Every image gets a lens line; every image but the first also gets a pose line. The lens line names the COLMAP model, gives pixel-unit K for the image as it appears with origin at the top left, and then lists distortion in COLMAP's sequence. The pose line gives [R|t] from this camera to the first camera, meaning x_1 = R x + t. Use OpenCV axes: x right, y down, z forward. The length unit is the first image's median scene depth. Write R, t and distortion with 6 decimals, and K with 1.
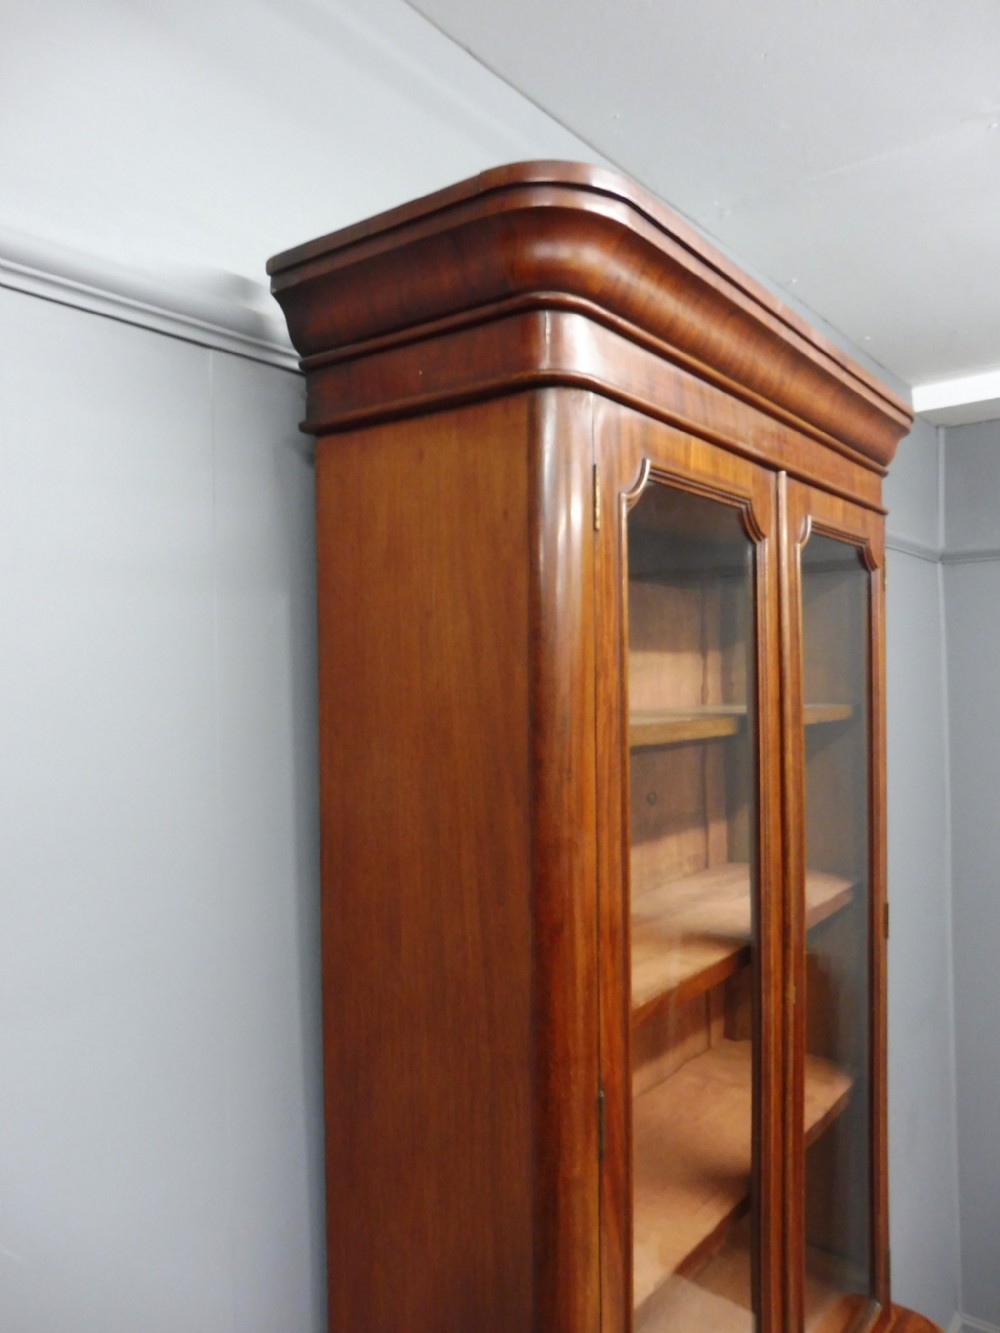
lens RADIAL K [[973.9, 0, 498.7], [0, 973.9, 670.6], [0, 0, 1]] dist [-0.044555, -0.002009]
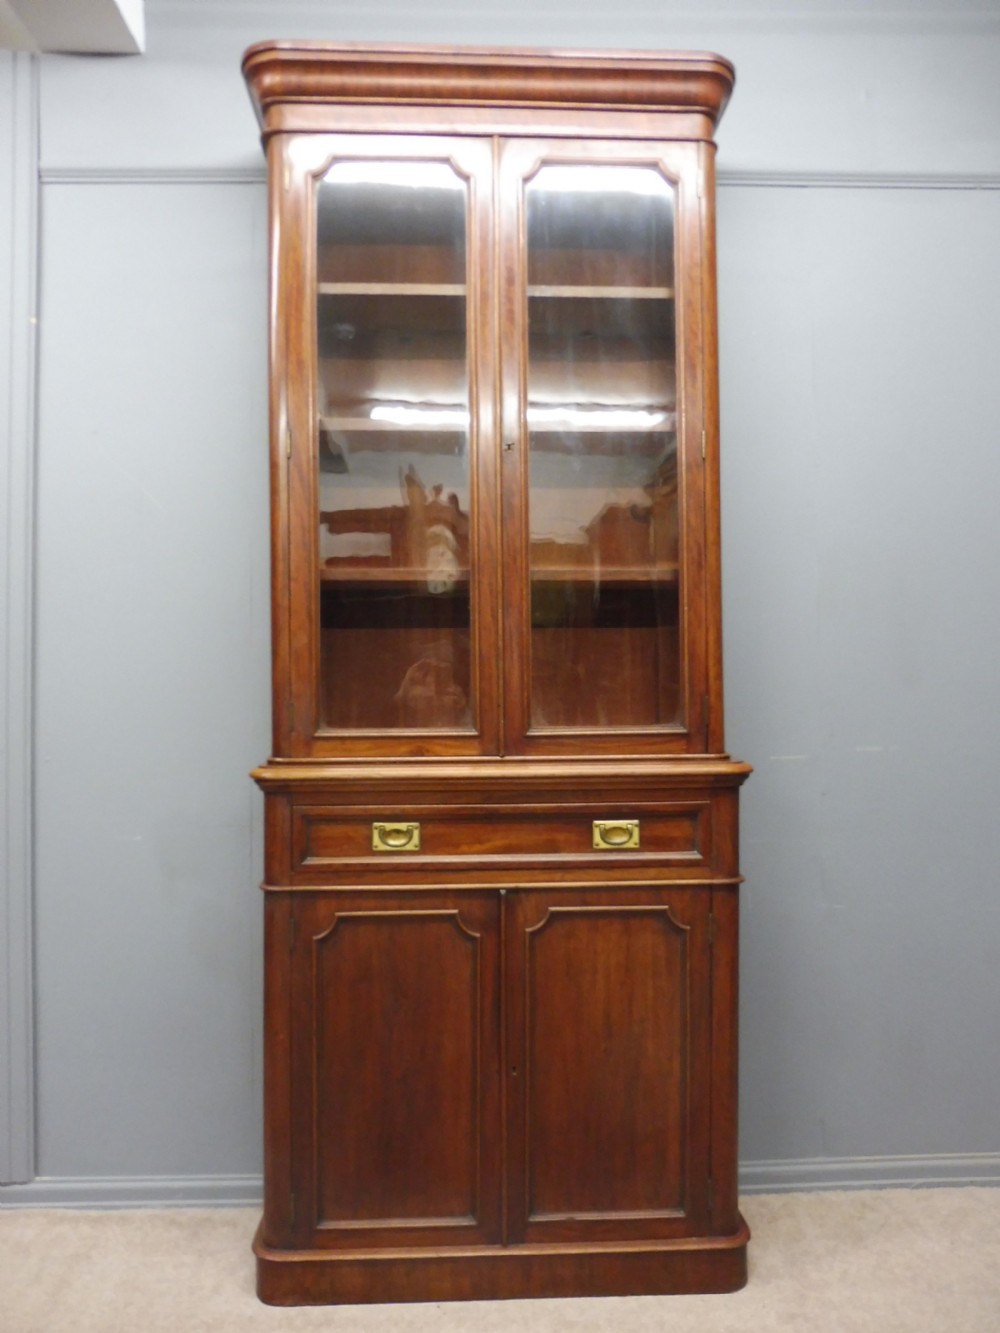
lens RADIAL K [[975.9, 0, 492.7], [0, 975.9, 672.6], [0, 0, 1]] dist [-0.059406, 0.041683]
pose [[0.648660, -0.000892, -0.761077, 2.151928], [0.001827, 0.999998, 0.000385, 1.002977], [0.761076, -0.001641, 0.648661, -0.136709]]
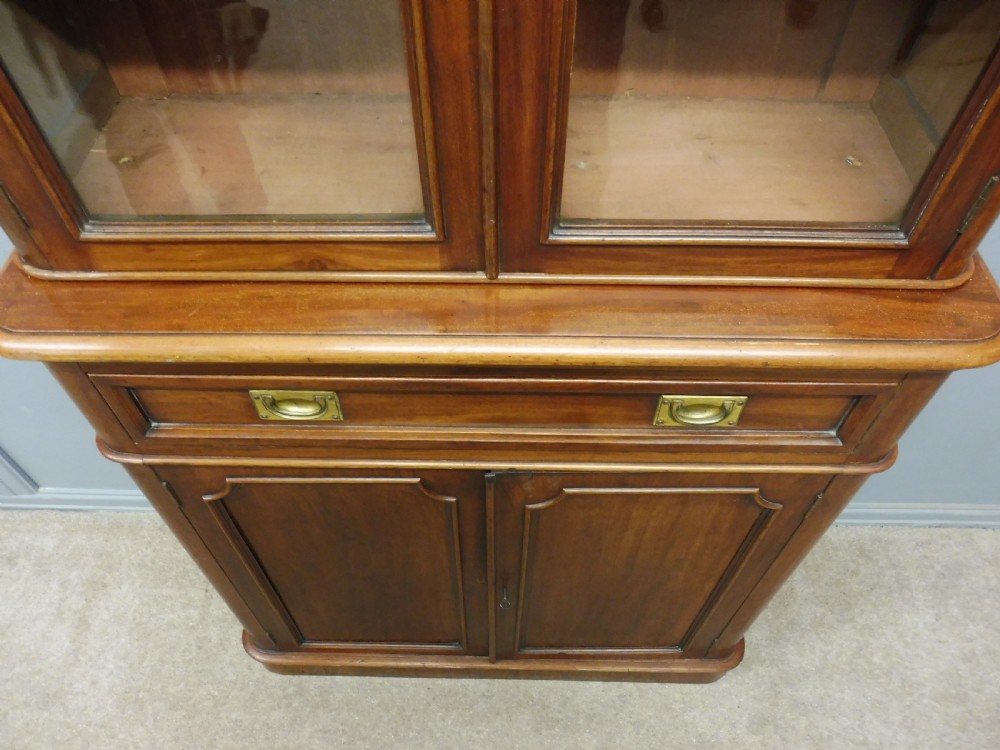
lens RADIAL K [[727.3, 0, 500.8], [0, 727.3, 379.7], [0, 0, 1]] dist [-0.064653, 0.041072]
pose [[0.605888, 0.636866, -0.476762, 0.879250], [-0.006426, 0.603184, 0.797576, 0.630120], [0.795524, -0.480178, 0.369554, 1.026219]]
